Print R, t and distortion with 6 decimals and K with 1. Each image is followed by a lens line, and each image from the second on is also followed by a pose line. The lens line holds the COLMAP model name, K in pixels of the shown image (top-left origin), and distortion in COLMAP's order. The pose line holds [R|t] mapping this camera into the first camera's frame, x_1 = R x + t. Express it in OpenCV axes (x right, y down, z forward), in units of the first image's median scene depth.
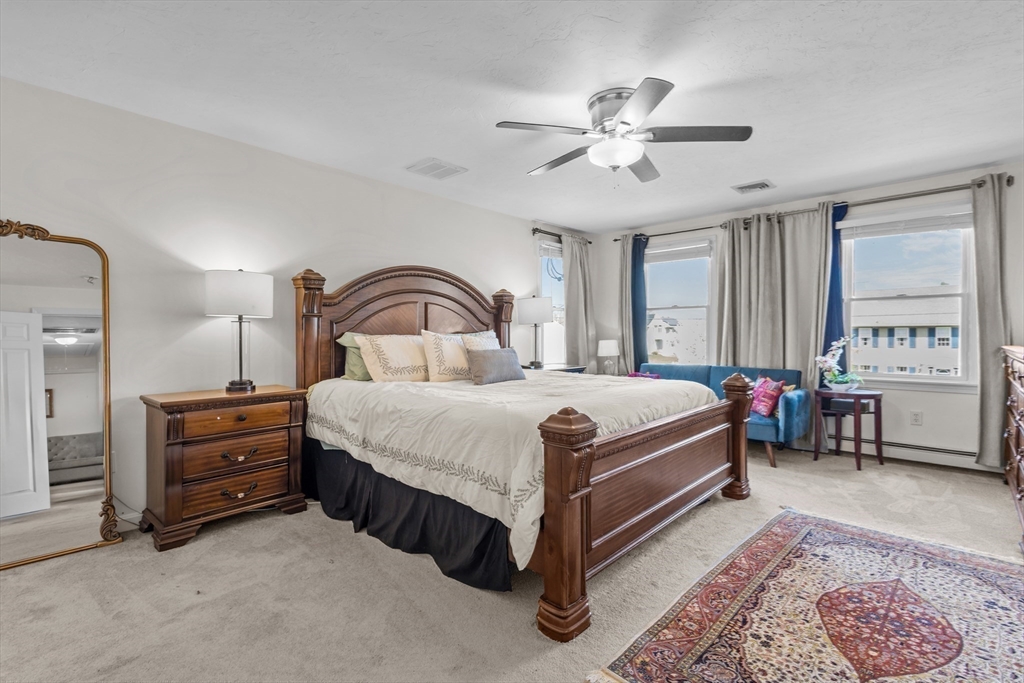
lens RADIAL K [[468.1, 0, 512.0], [0, 468.1, 341.5], [0, 0, 1]] dist [0.013070, 0.000170]
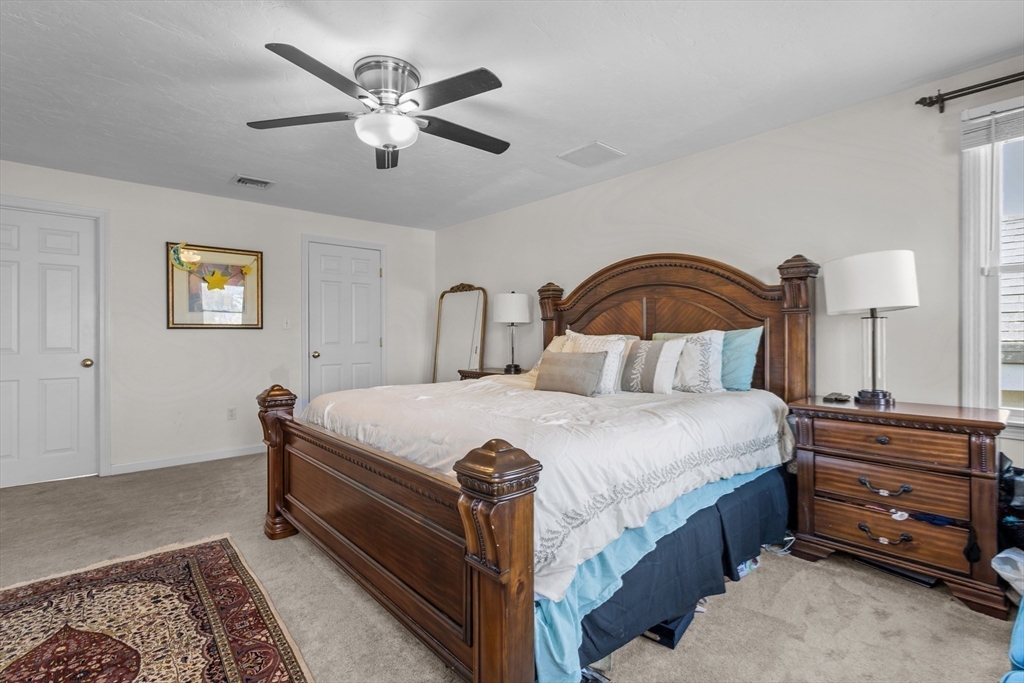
lens RADIAL K [[478.2, 0, 509.9], [0, 478.2, 336.0], [0, 0, 1]] dist [0.015243, -0.008970]
pose [[-0.096946, -0.001225, -0.995289, 1.068298], [-0.022877, 0.999738, 0.000998, -0.012925], [0.995027, 0.022865, -0.096948, 1.289252]]
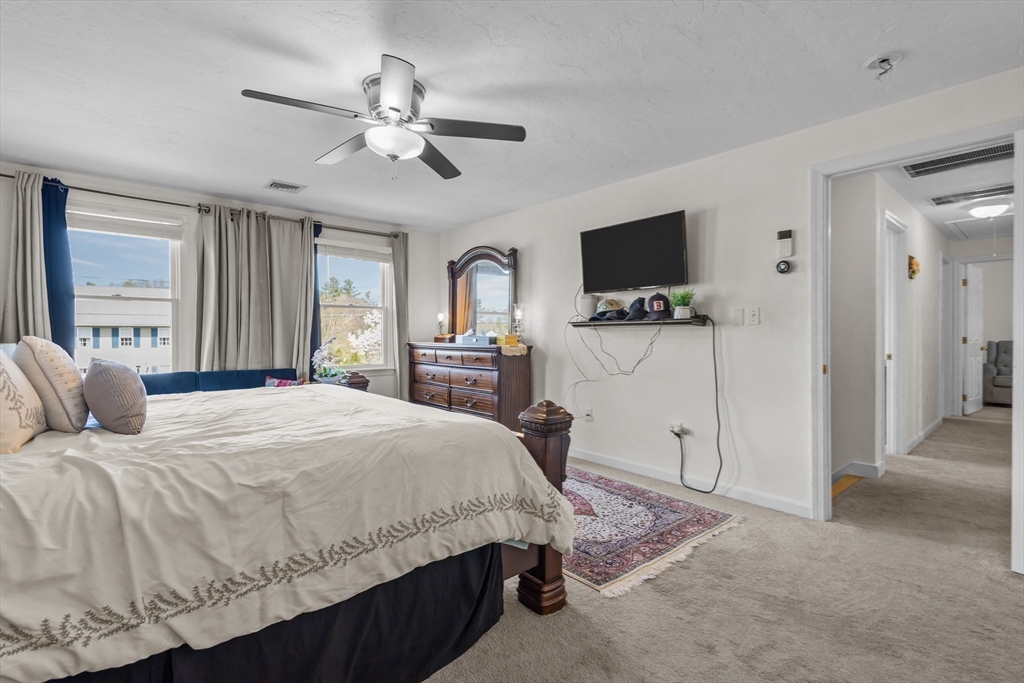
lens RADIAL K [[478.2, 0, 509.9], [0, 478.2, 336.0], [0, 0, 1]] dist [0.015243, -0.008970]
pose [[0.103955, -0.001855, 0.994580, -0.713348], [0.013460, 0.999909, 0.000458, -0.009484], [-0.994491, 0.013339, 0.103971, 0.672908]]
